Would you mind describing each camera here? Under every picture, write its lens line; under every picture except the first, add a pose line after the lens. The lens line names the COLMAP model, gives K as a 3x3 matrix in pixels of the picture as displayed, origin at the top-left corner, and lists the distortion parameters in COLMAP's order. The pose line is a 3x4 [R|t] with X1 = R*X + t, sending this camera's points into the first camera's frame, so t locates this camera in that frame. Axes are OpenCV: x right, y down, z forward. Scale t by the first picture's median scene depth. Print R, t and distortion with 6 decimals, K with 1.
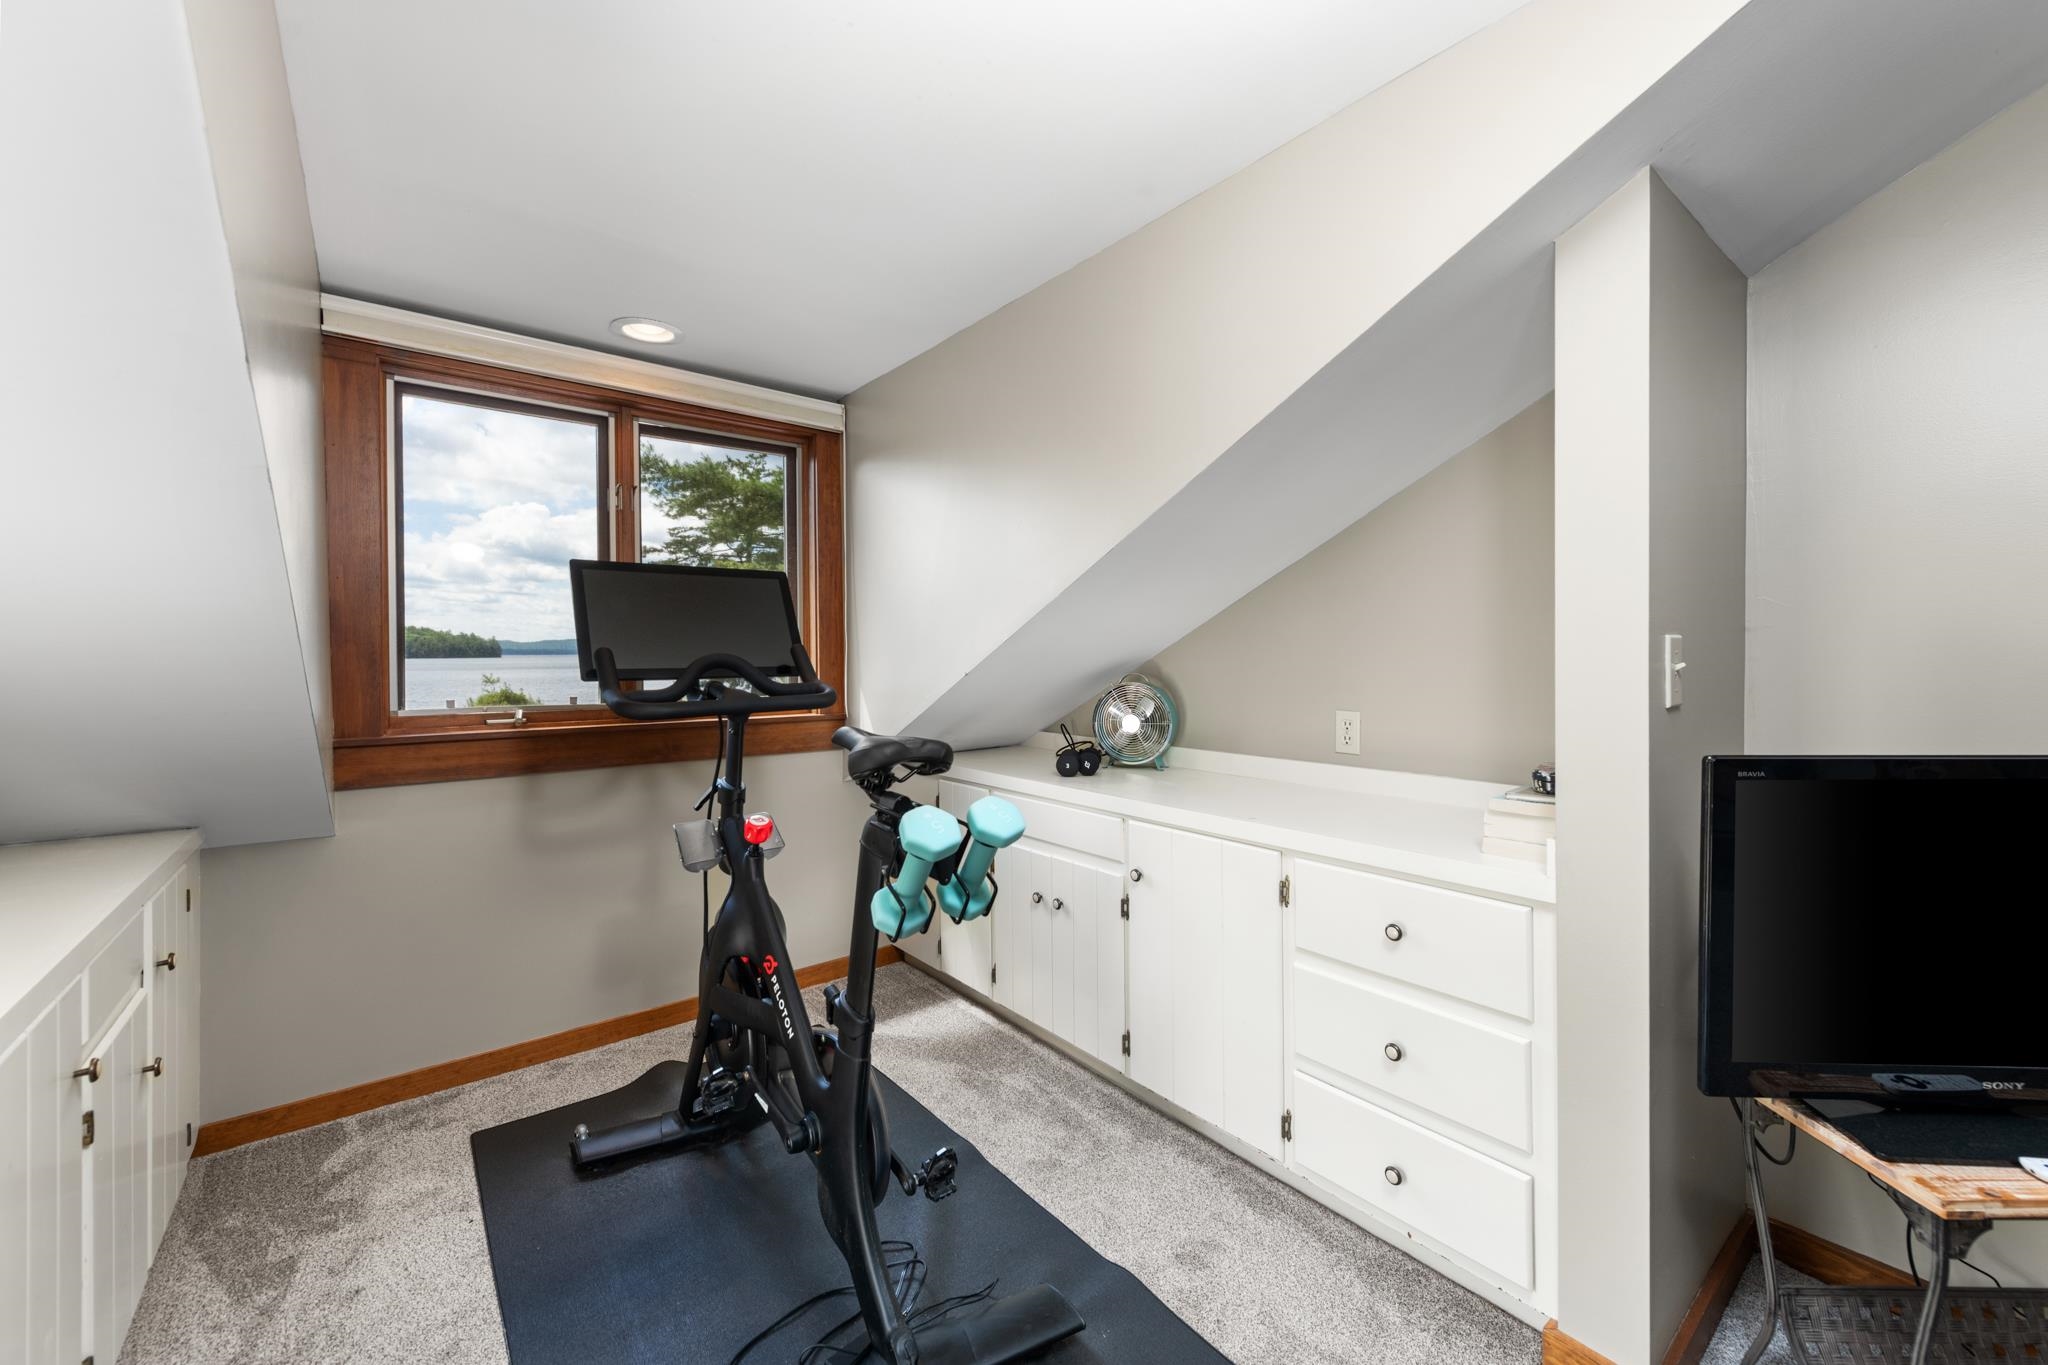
lens RADIAL K [[805.8, 0, 1013.0], [0, 805.8, 664.8], [0, 0, 1]] dist [0.015260, -0.003528]
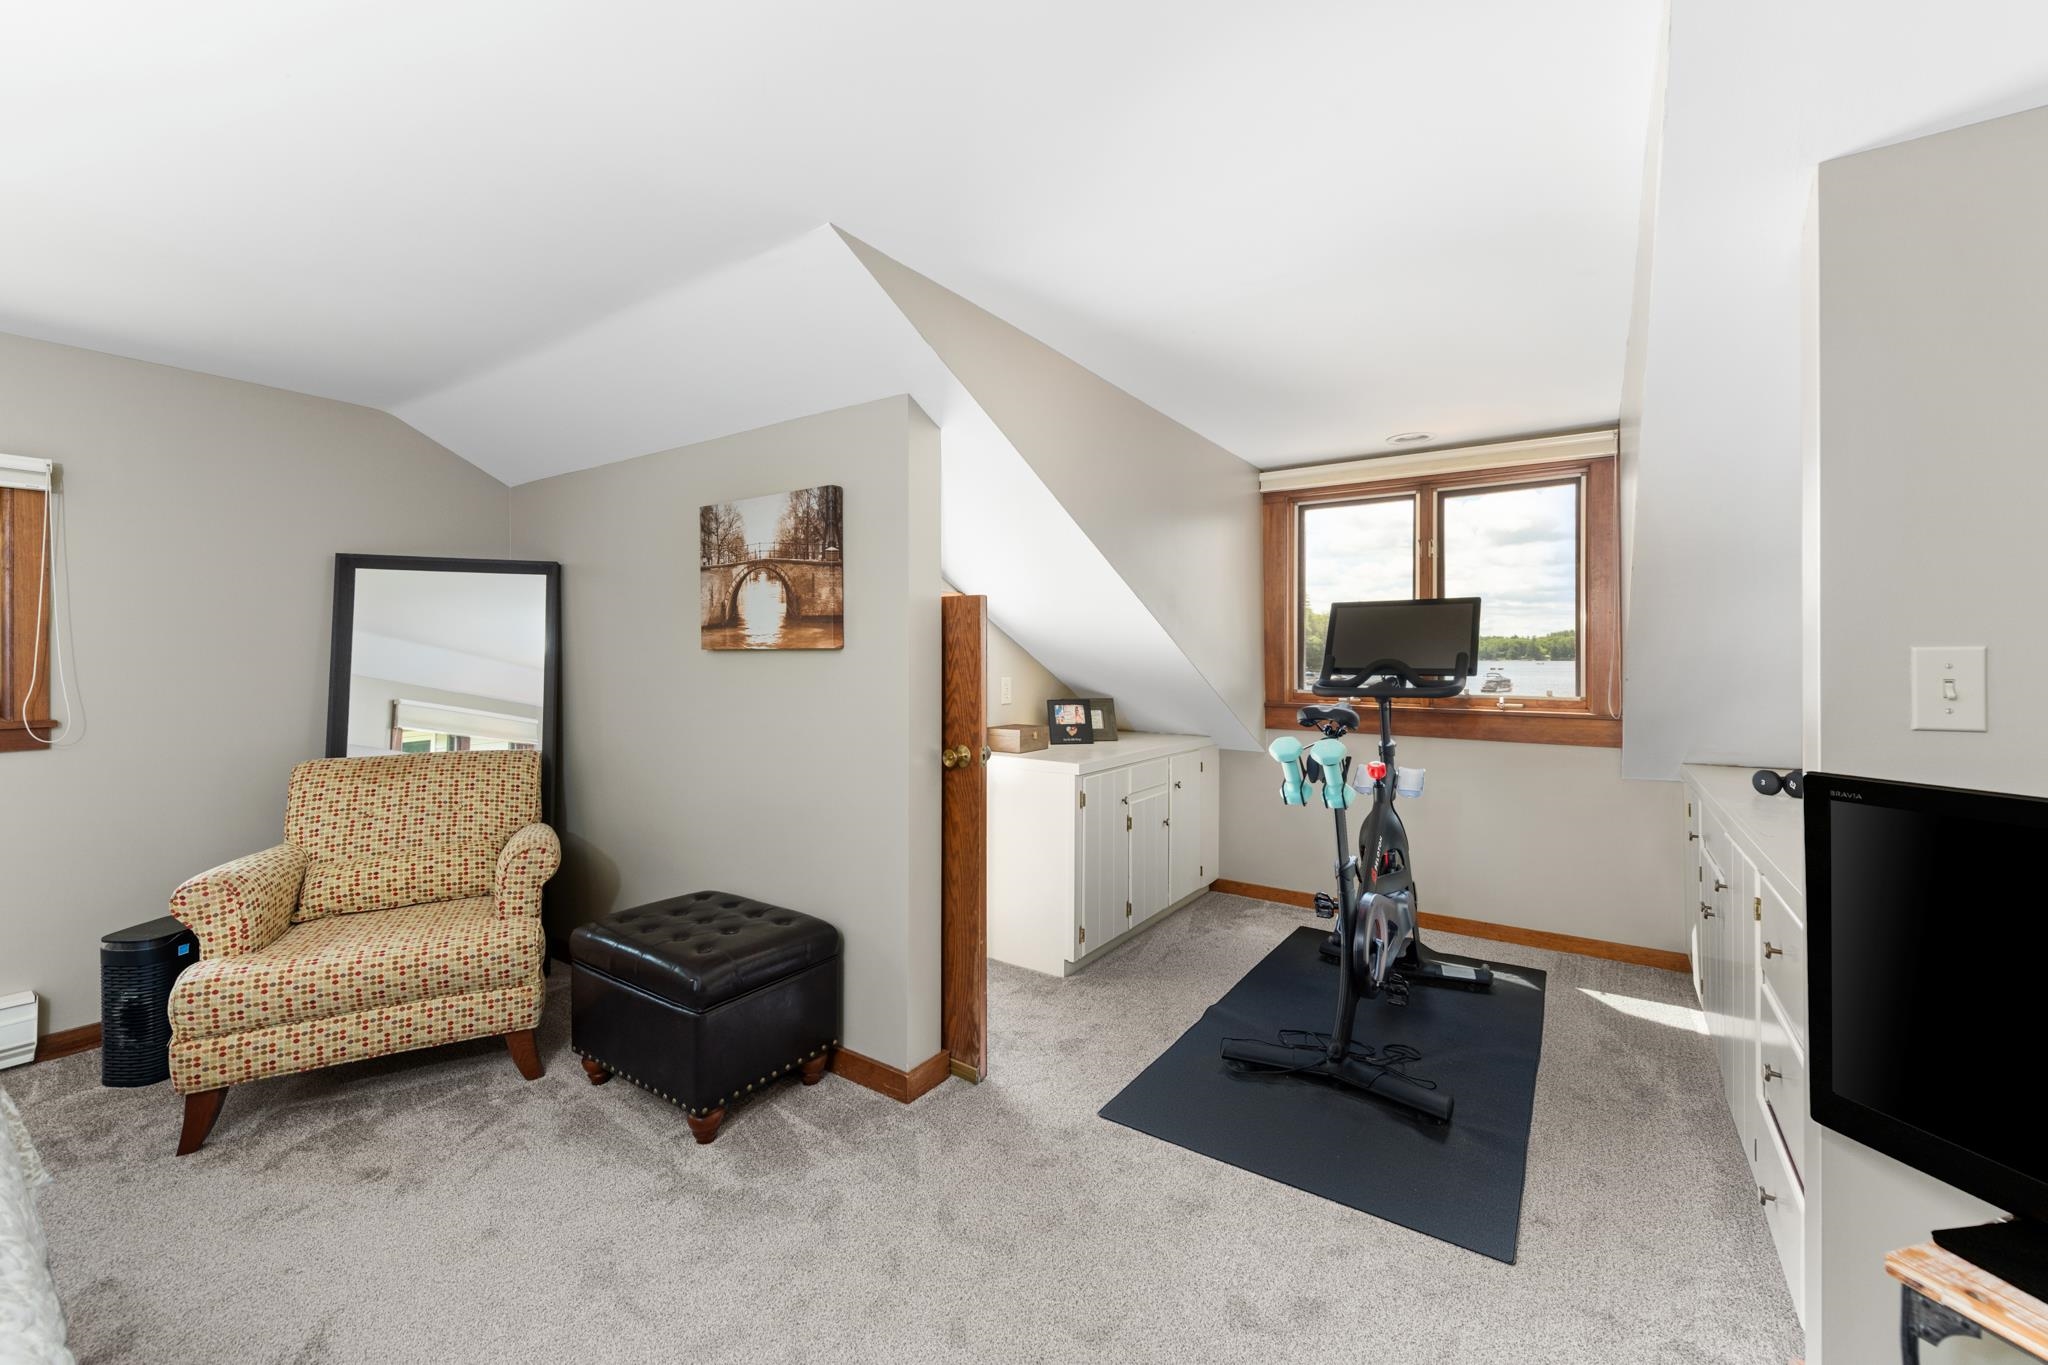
lens RADIAL K [[805.8, 0, 1017.4], [0, 805.8, 672.5], [0, 0, 1]] dist [0.015260, -0.003528]
pose [[0.288523, 0.022673, -0.957204, 0.822464], [-0.014810, 0.999706, 0.019216, -0.006428], [0.957358, 0.008632, 0.288774, -0.113588]]
